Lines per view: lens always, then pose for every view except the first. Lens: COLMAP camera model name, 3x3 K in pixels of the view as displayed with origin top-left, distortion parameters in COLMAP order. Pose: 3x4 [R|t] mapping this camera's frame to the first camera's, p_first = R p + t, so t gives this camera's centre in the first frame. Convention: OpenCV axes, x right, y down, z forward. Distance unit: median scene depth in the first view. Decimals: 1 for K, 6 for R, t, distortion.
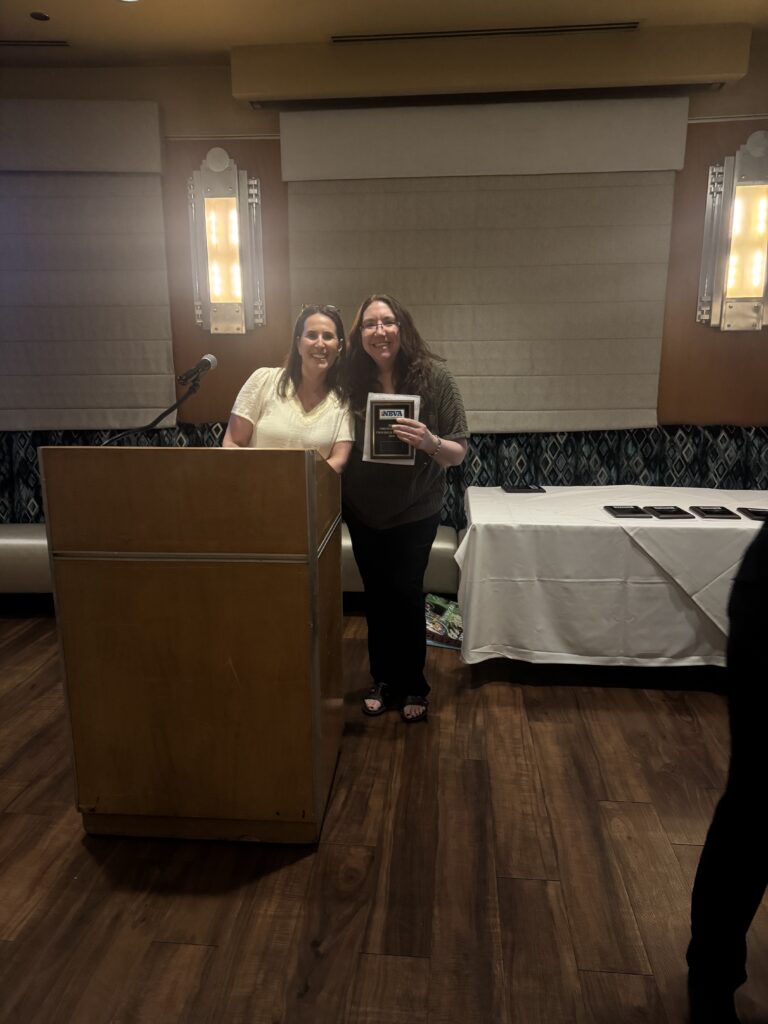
lens RADIAL K [[731.4, 0, 378.2], [0, 731.4, 514.0], [0, 0, 1]] dist [0.001635, -0.017904]
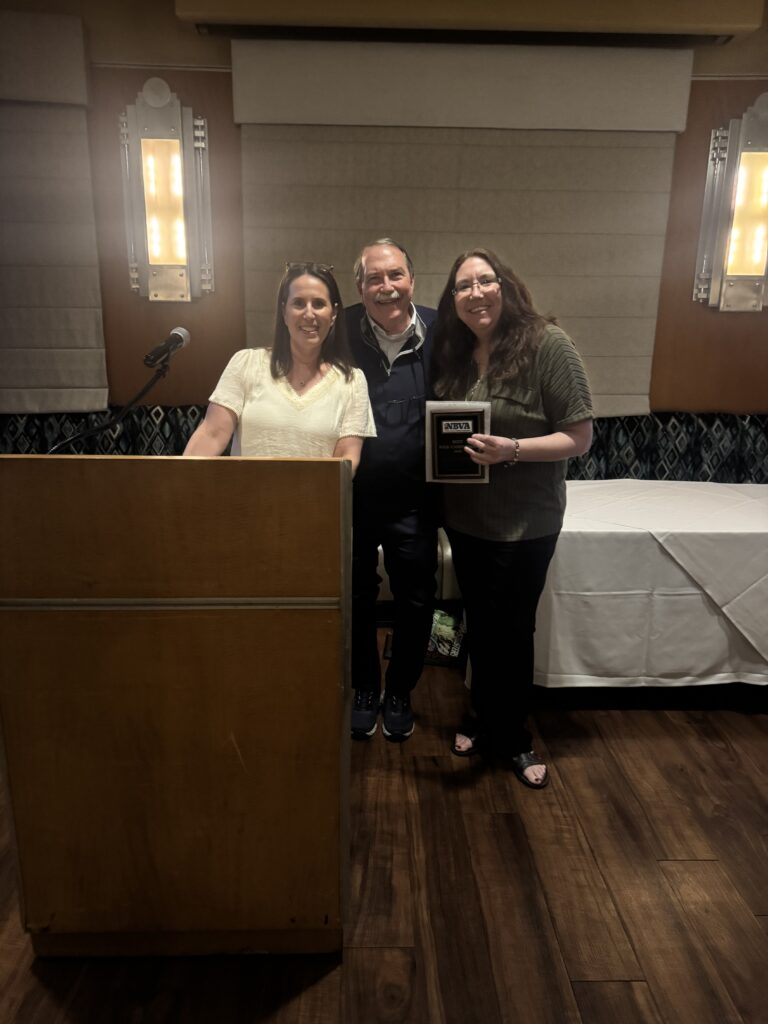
lens RADIAL K [[731.4, 0, 379.0], [0, 731.4, 515.5], [0, 0, 1]] dist [0.001635, -0.017904]
pose [[0.992740, -0.011742, 0.119709, -0.089177], [0.007488, 0.999326, 0.035925, -0.034030], [-0.120050, -0.034768, 0.992159, 0.149730]]
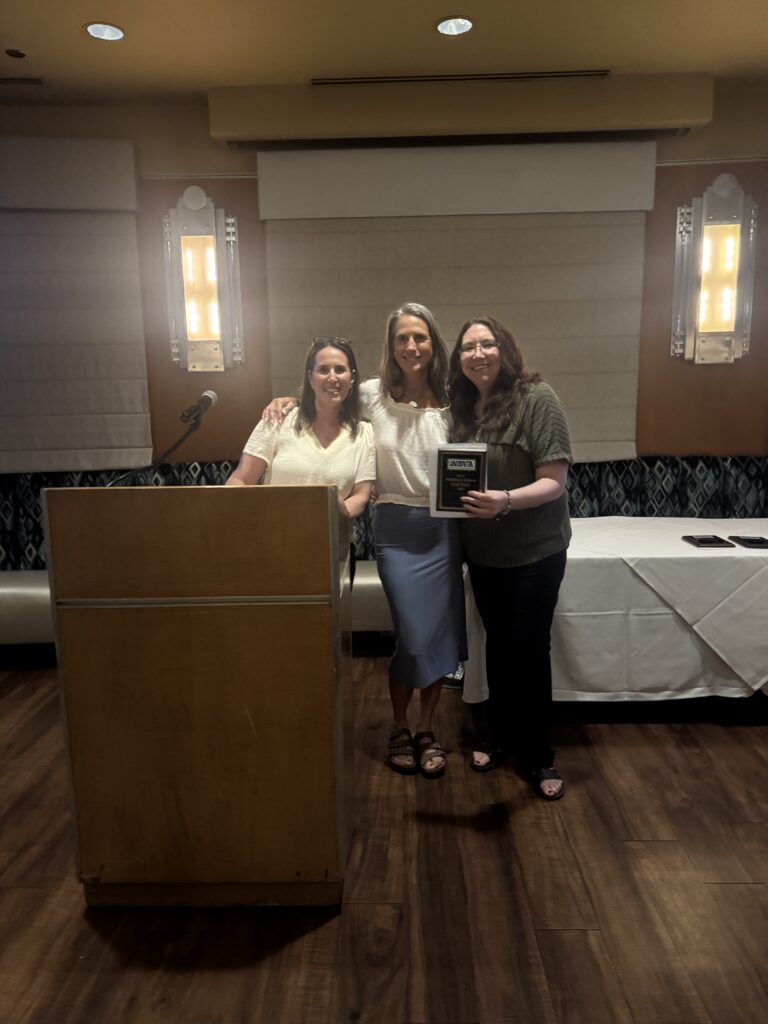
lens RADIAL K [[731.4, 0, 376.4], [0, 731.4, 511.8], [0, 0, 1]] dist [0.001635, -0.017904]
pose [[0.997577, -0.021645, 0.066122, -0.059545], [0.025166, 0.998283, -0.052891, -0.001149], [-0.064863, 0.054427, 0.996409, 0.022283]]
